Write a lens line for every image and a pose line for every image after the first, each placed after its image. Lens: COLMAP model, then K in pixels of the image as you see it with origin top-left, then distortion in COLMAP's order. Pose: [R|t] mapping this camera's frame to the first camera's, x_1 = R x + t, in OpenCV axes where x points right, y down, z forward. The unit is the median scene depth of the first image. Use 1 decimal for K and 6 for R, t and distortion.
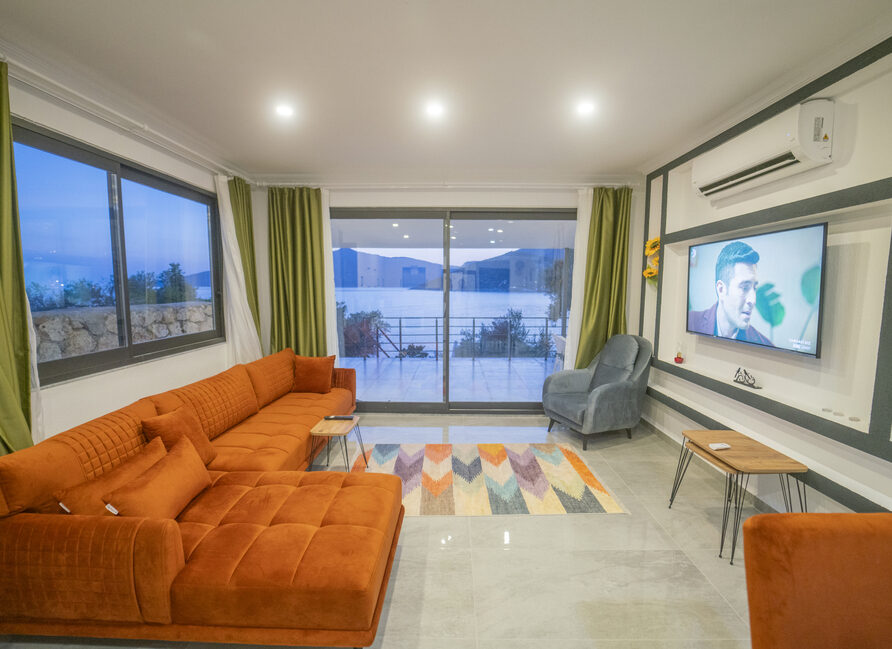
lens RADIAL K [[400.4, 0, 448.7], [0, 400.4, 328.8], [0, 0, 1]] dist [-0.023755, 0.000163]
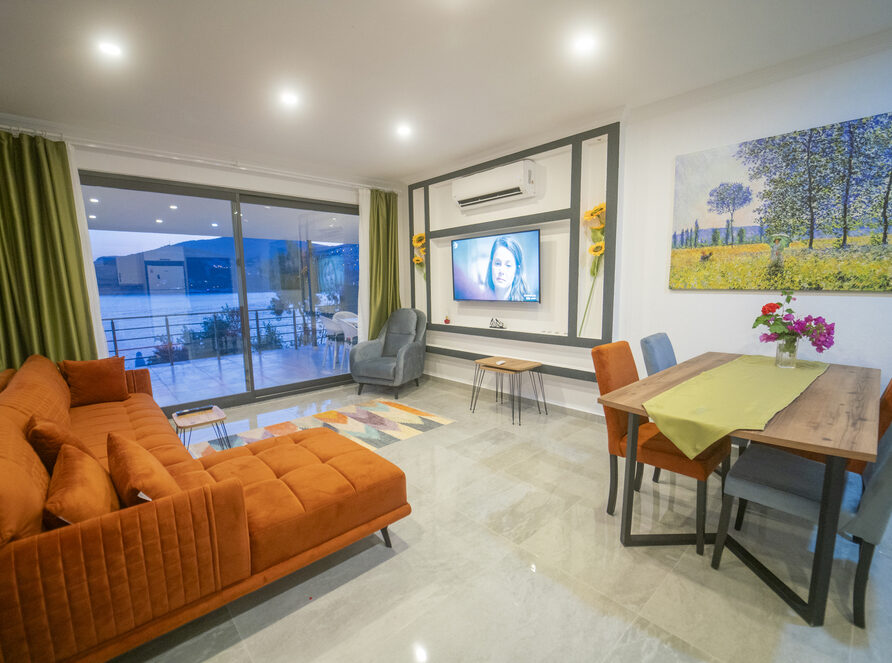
lens RADIAL K [[402.2, 0, 445.9], [0, 402.2, 336.3], [0, 0, 1]] dist [-0.021862, -0.000111]
pose [[0.729819, -0.105071, 0.675518, -0.400655], [0.090221, 0.994279, 0.057178, 0.048781], [-0.677661, 0.019216, 0.735123, -0.051446]]
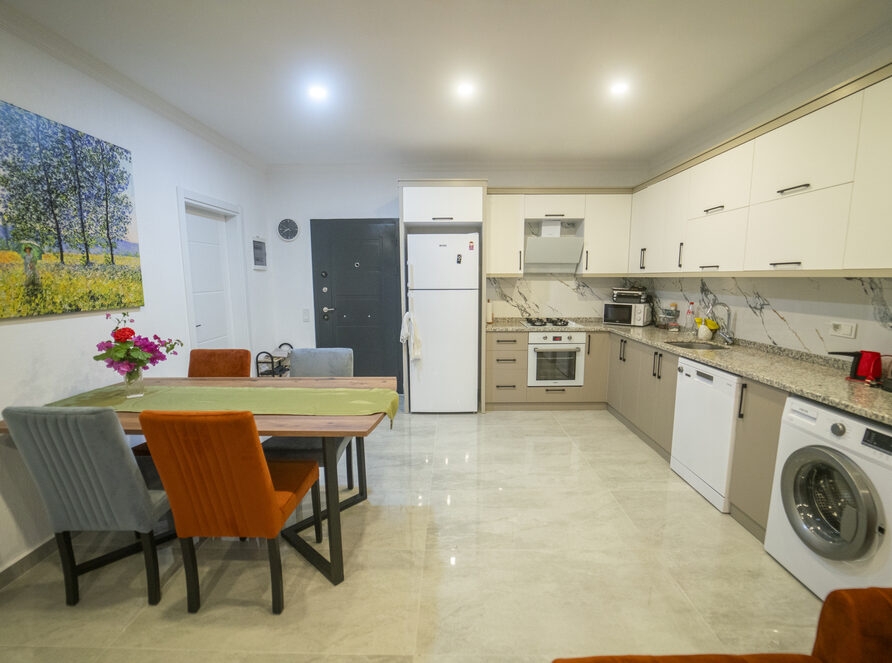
lens RADIAL K [[402.2, 0, 447.3], [0, 402.2, 337.0], [0, 0, 1]] dist [-0.021862, -0.000111]
pose [[-0.999968, 0.001889, -0.007787, -0.003352], [-0.000122, 0.968113, 0.250512, -0.050183], [0.008012, 0.250505, -0.968082, 0.632506]]
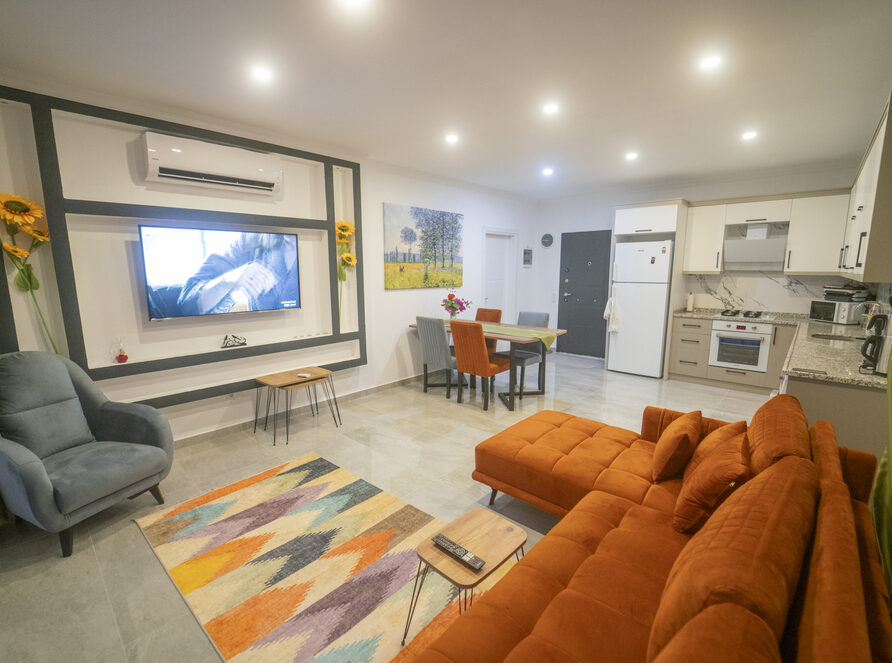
lens RADIAL K [[402.2, 0, 444.9], [0, 402.2, 337.3], [0, 0, 1]] dist [-0.021862, -0.000111]
pose [[-0.742578, -0.113030, 0.660153, -0.484541], [0.071453, 0.966662, 0.245884, -0.124118], [-0.665937, 0.229758, -0.709746, 1.137487]]
